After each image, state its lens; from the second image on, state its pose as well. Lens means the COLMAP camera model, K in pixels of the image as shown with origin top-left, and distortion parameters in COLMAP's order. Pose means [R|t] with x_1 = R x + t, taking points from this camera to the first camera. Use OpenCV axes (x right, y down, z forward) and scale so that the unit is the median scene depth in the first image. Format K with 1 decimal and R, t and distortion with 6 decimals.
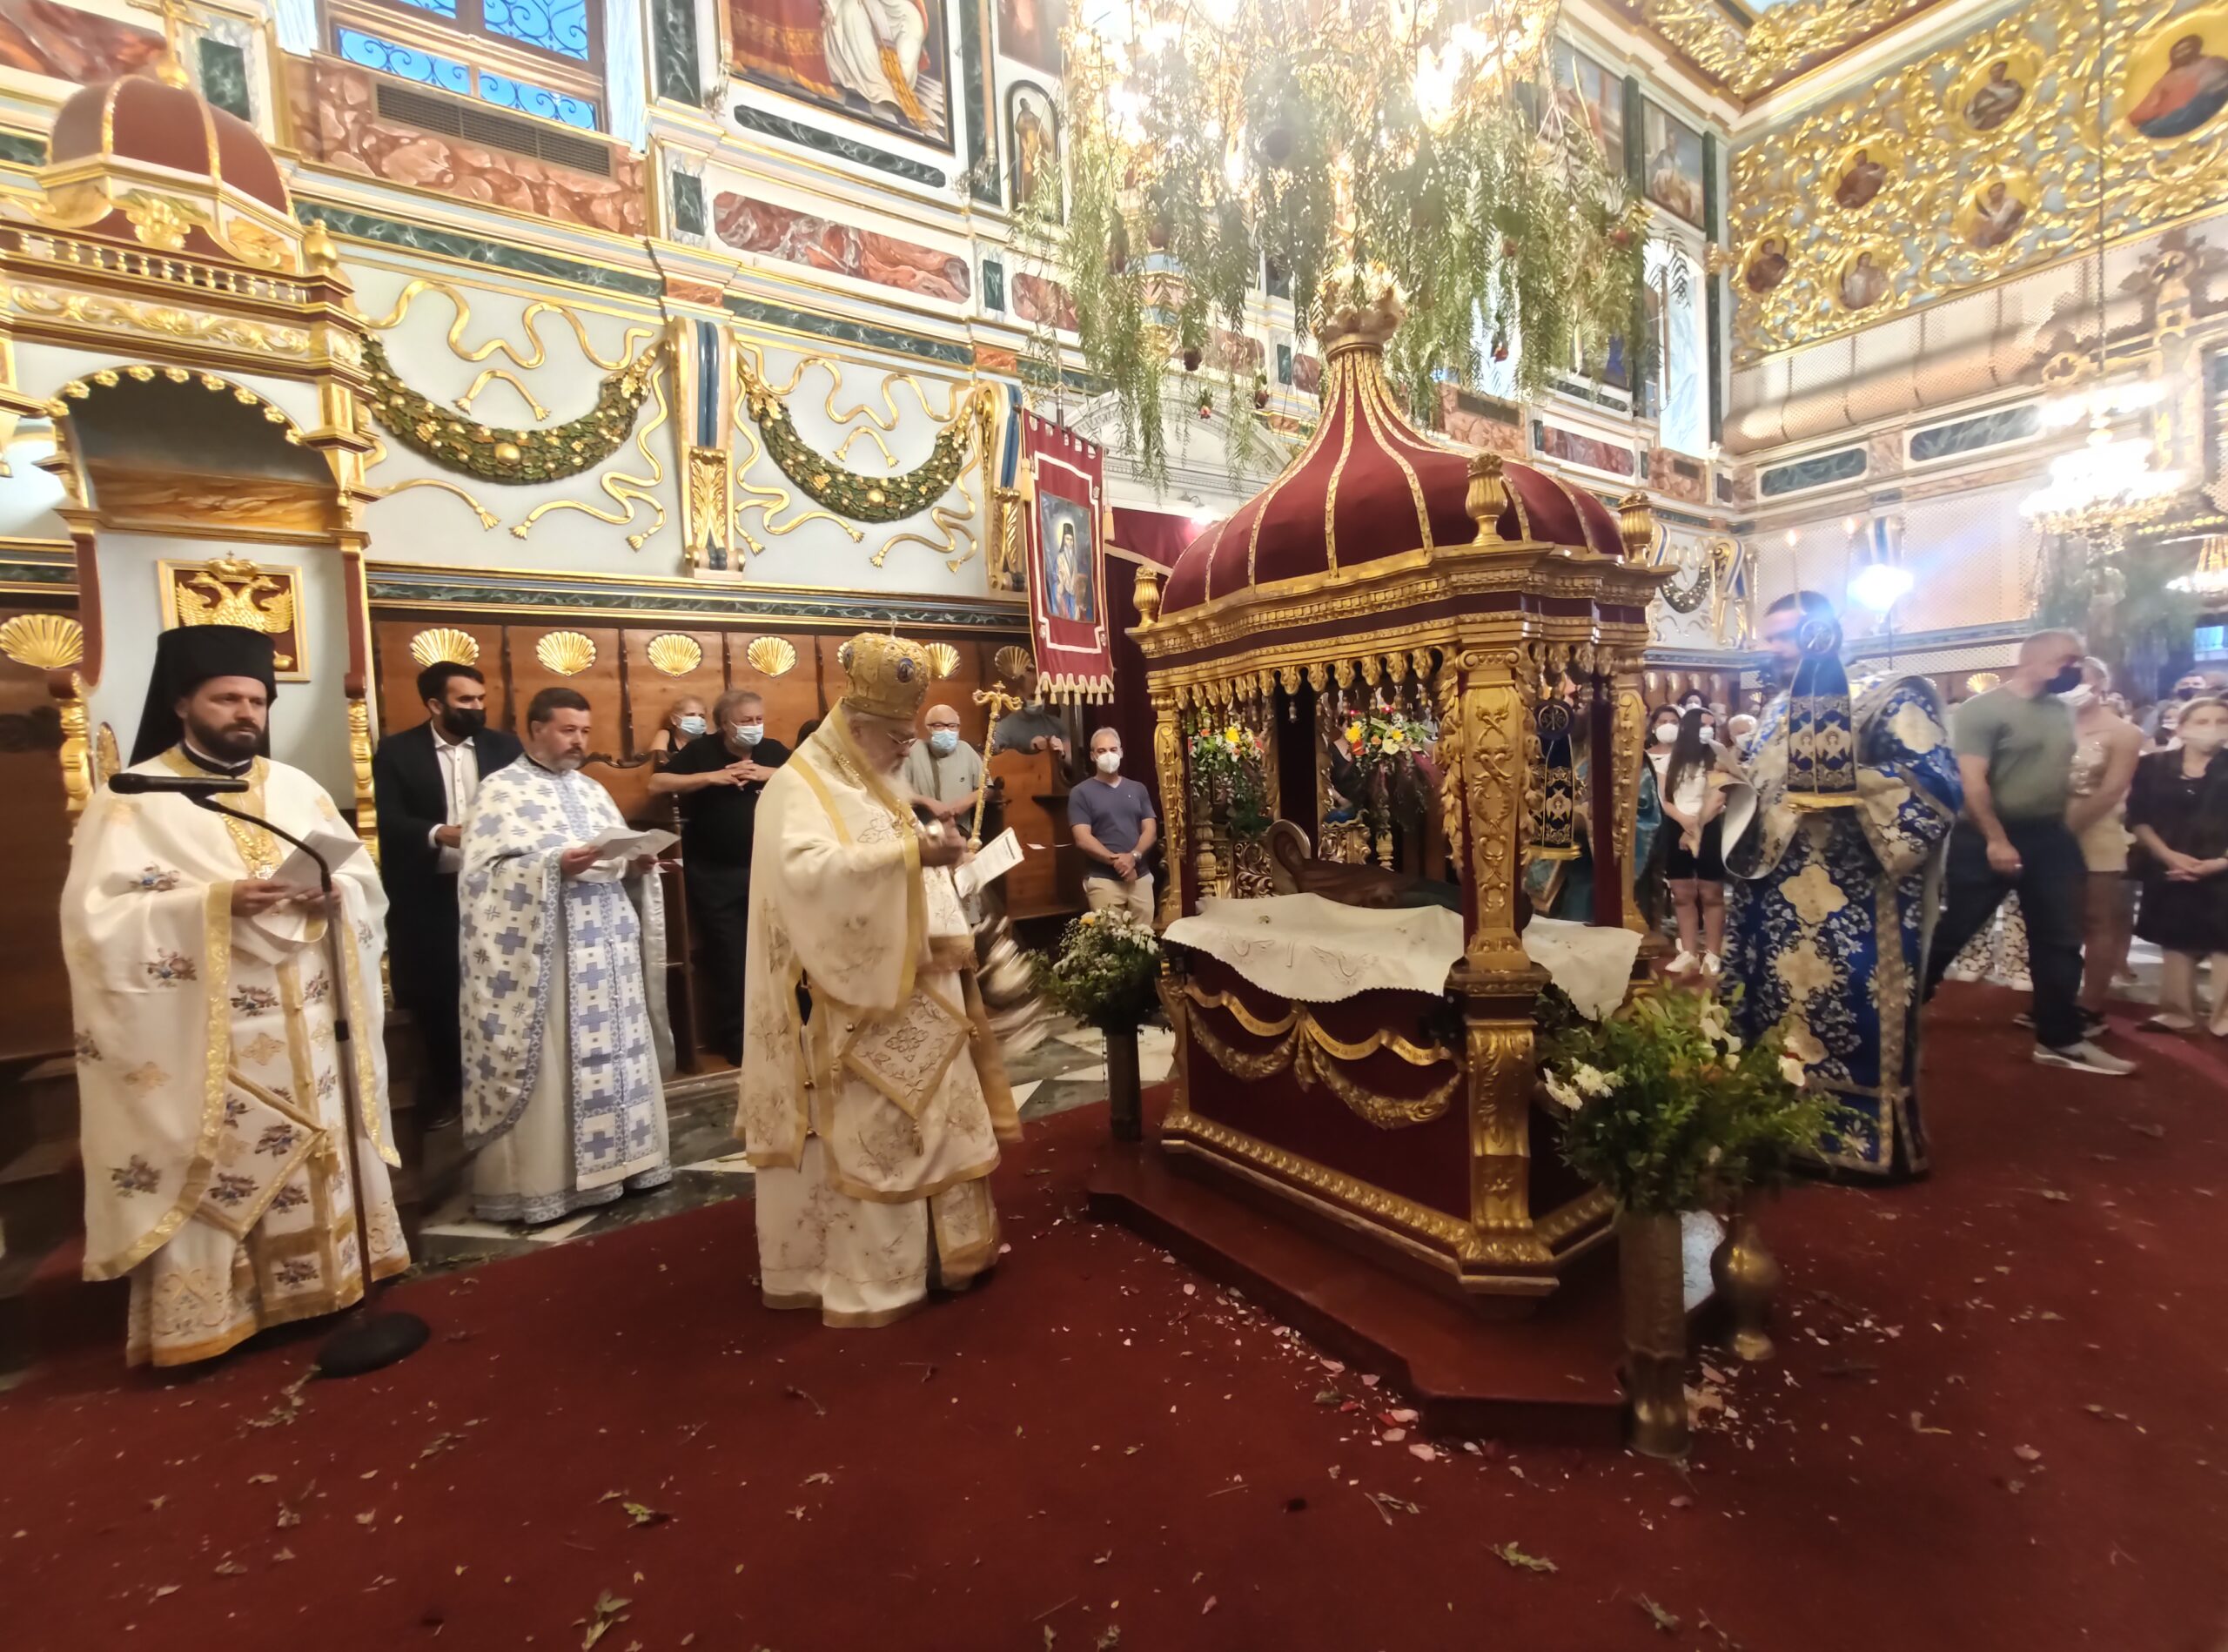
lens RADIAL K [[962.9, 0, 1116.3], [0, 962.9, 830.2], [0, 0, 1]] dist [-0.018098, 0.006044]
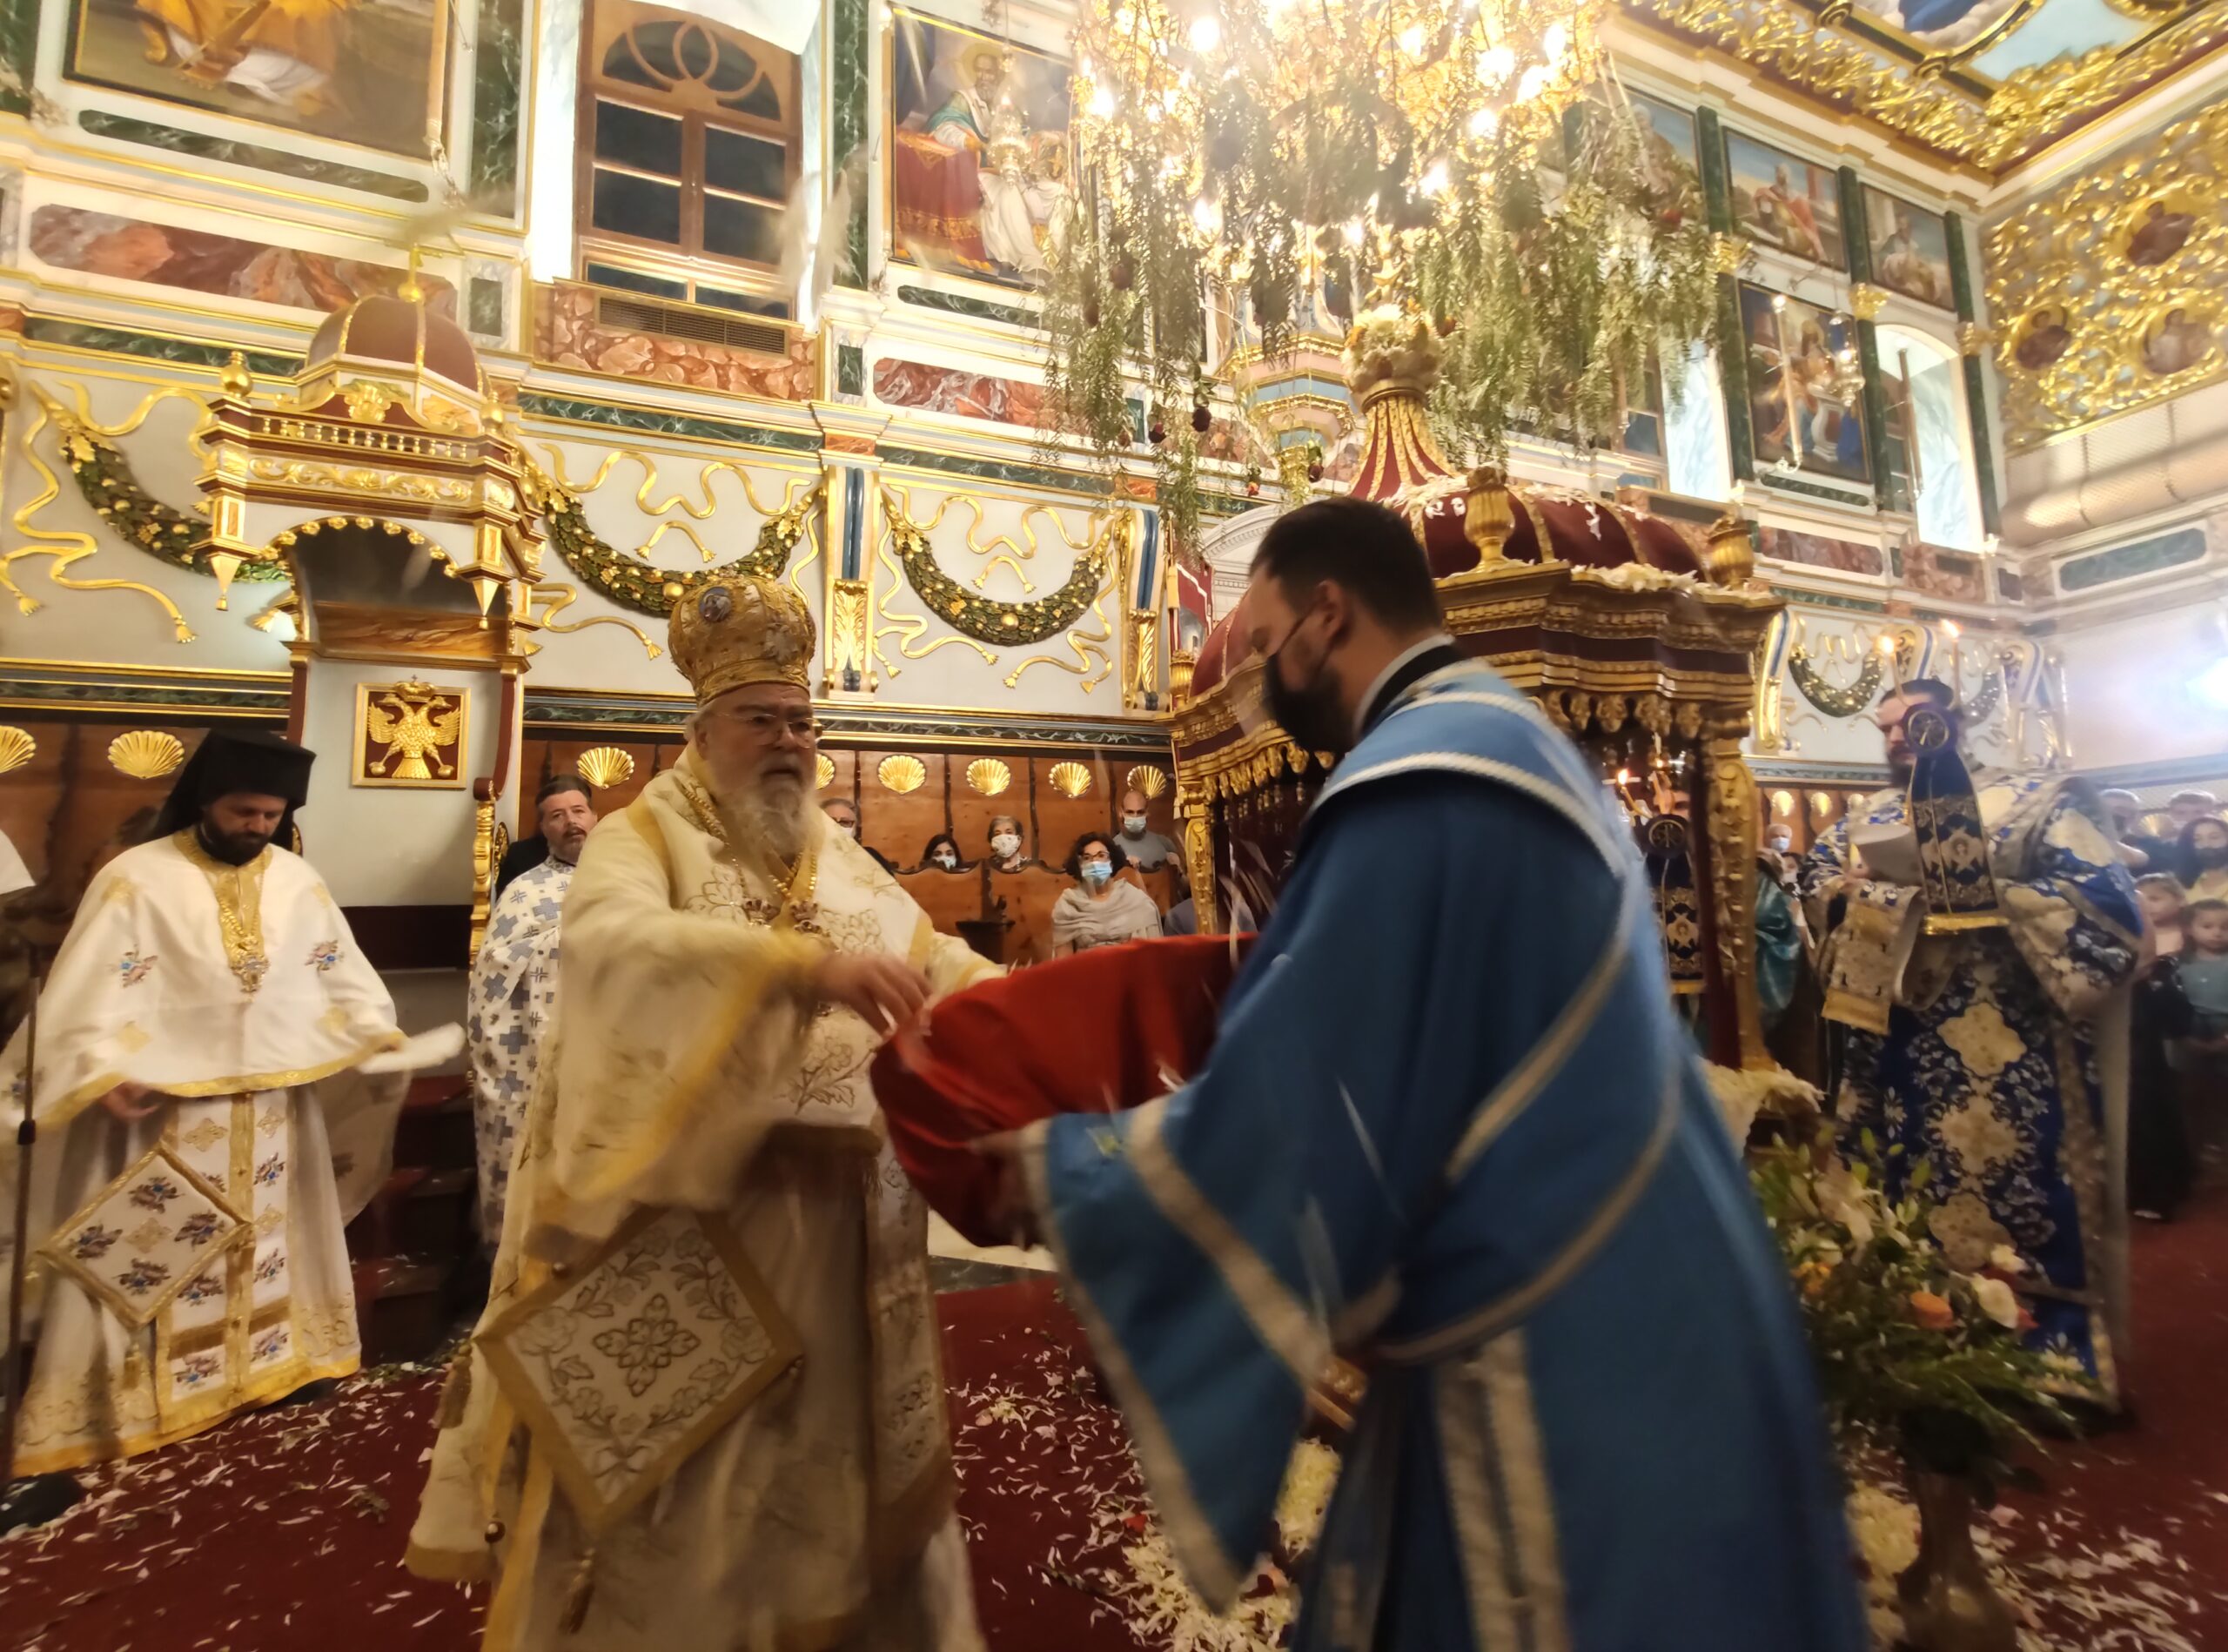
lens RADIAL K [[962.9, 0, 1119.1], [0, 962.9, 832.0], [0, 0, 1]] dist [-0.018098, 0.006044]
pose [[0.975707, 0.002123, -0.219070, 0.093027], [-0.032954, 0.989998, -0.137180, 0.014420], [0.216588, 0.141067, 0.966018, 0.064961]]
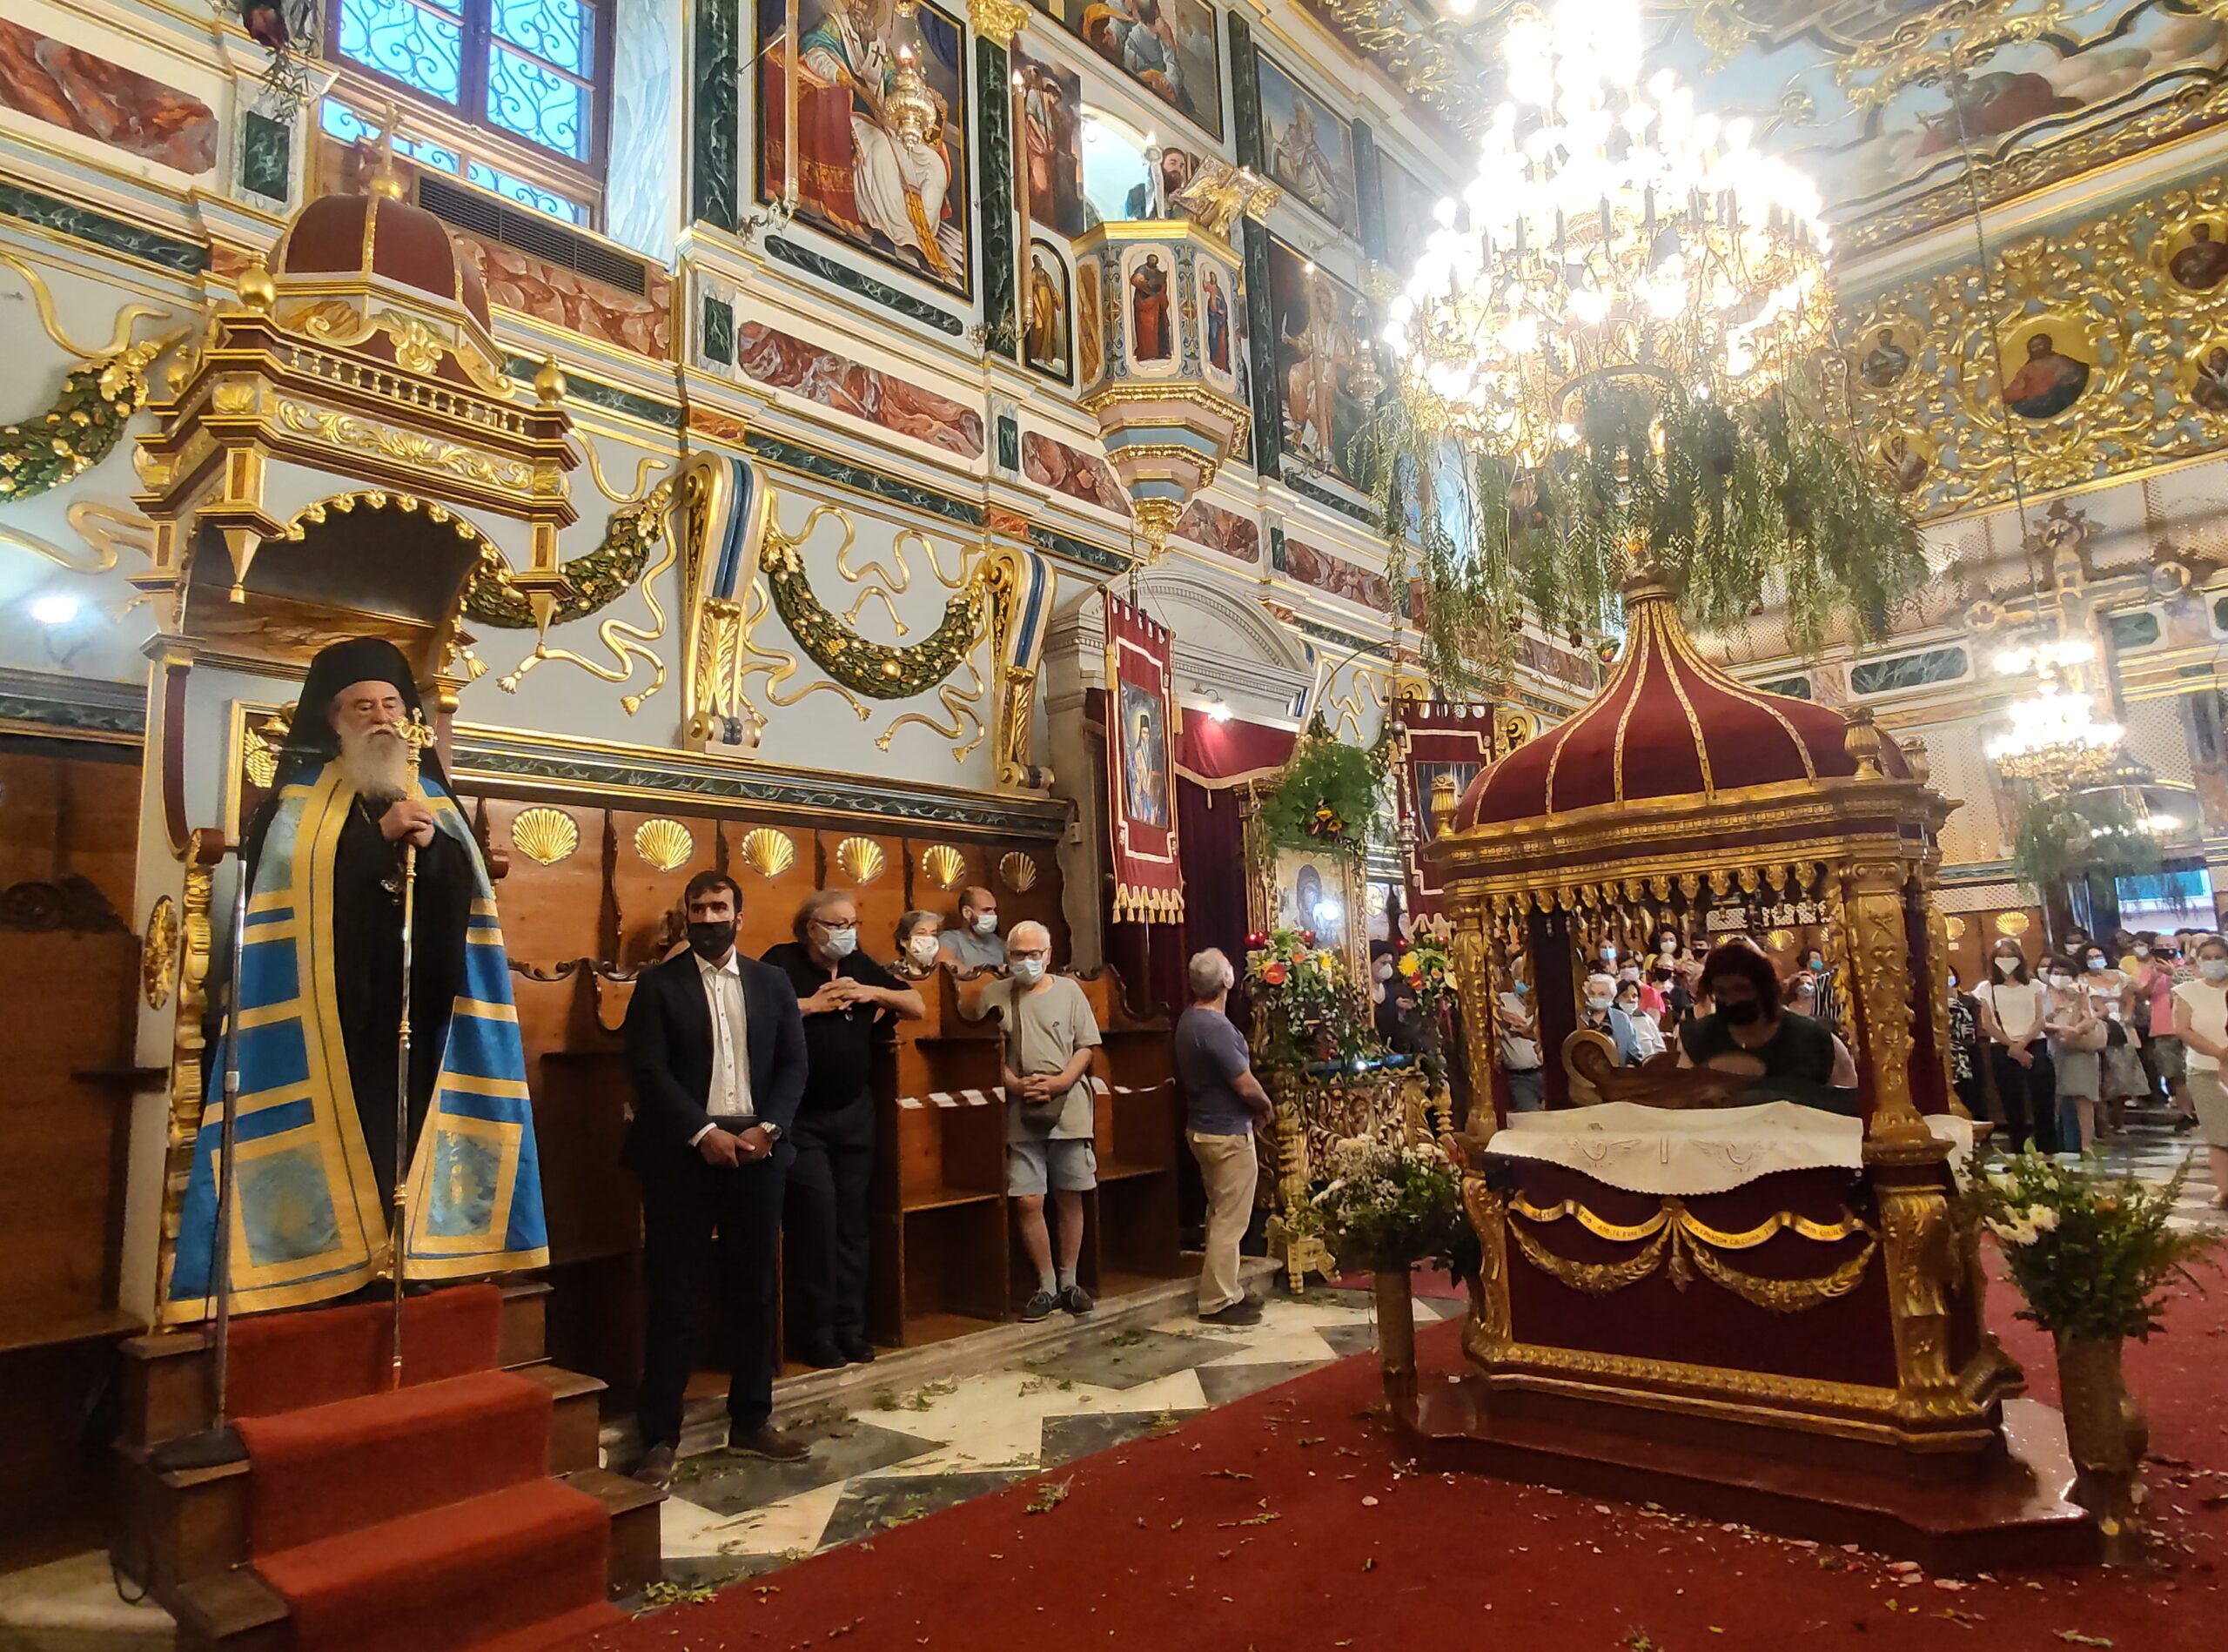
lens RADIAL K [[1365.7, 0, 1121.4], [0, 1365.7, 830.7], [0, 0, 1]] dist [-0.039129, 0.025933]
pose [[0.972338, 0.041183, 0.229918, -0.332603], [0.008912, 0.977076, -0.212704, 0.044146], [-0.233407, 0.208869, 0.949681, -0.141947]]
